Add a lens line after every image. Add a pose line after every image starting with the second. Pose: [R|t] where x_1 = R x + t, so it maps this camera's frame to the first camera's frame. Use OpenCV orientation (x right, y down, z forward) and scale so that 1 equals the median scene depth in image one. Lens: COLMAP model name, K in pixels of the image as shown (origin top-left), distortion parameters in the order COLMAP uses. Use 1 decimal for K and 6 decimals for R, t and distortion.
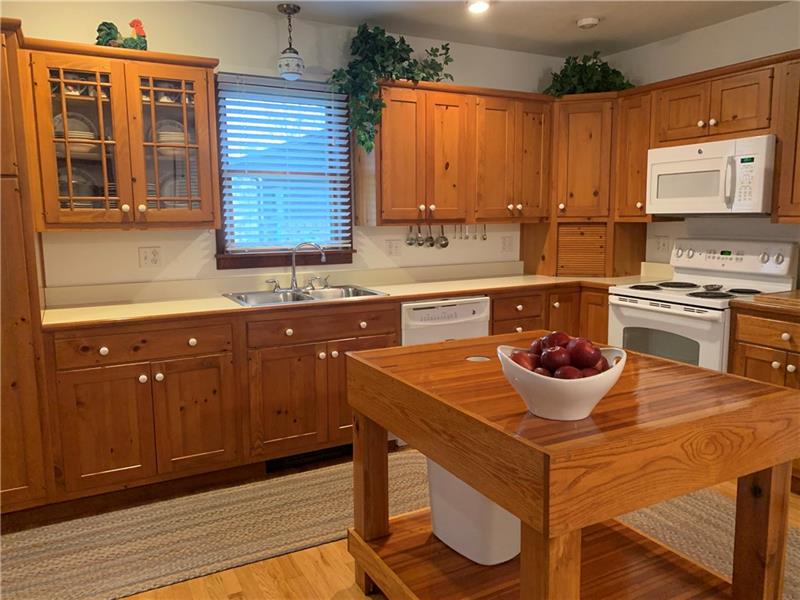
lens RADIAL K [[611.6, 0, 396.8], [0, 611.6, 300.2], [0, 0, 1]] dist [0.036829, -0.039909]
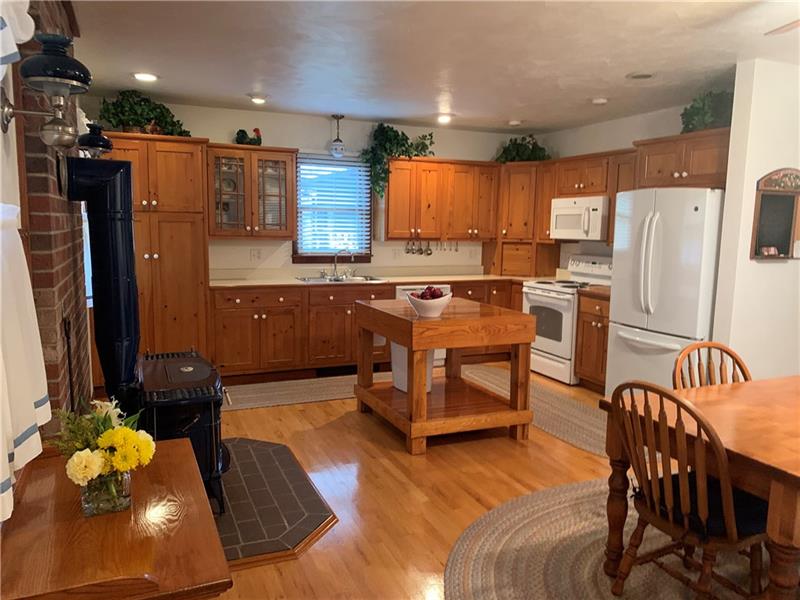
lens RADIAL K [[611.6, 0, 402.9], [0, 611.6, 315.5], [0, 0, 1]] dist [0.036829, -0.039909]
pose [[0.996919, 0.036238, -0.069568, 0.148383], [-0.035756, 0.999327, 0.008159, 0.072228], [0.069817, -0.005646, 0.997544, -0.720700]]
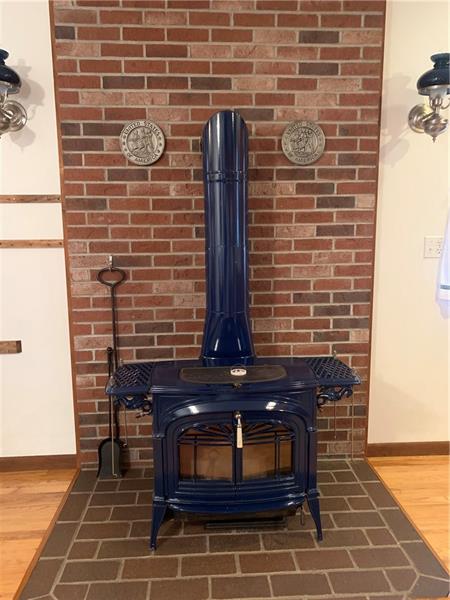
lens RADIAL K [[458.7, 0, 223.7], [0, 458.7, 296.1], [0, 0, 1]] dist [0.036829, -0.039909]
pose [[-0.421733, 0.150686, -0.894111, 0.228338], [-0.118515, 0.968473, 0.219120, -0.026915], [0.898941, 0.198376, -0.390579, 0.347702]]
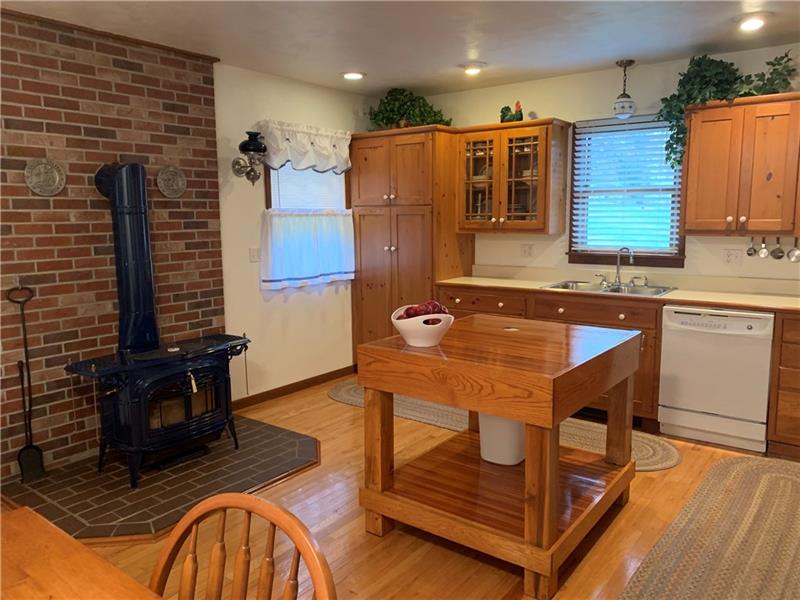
lens RADIAL K [[611.6, 0, 401.7], [0, 611.6, 302.2], [0, 0, 1]] dist [0.036829, -0.039909]
pose [[0.414430, 0.134343, -0.900111, 0.809870], [-0.124630, 0.988105, 0.090094, -0.040664], [0.901507, 0.074843, 0.426243, 0.075416]]
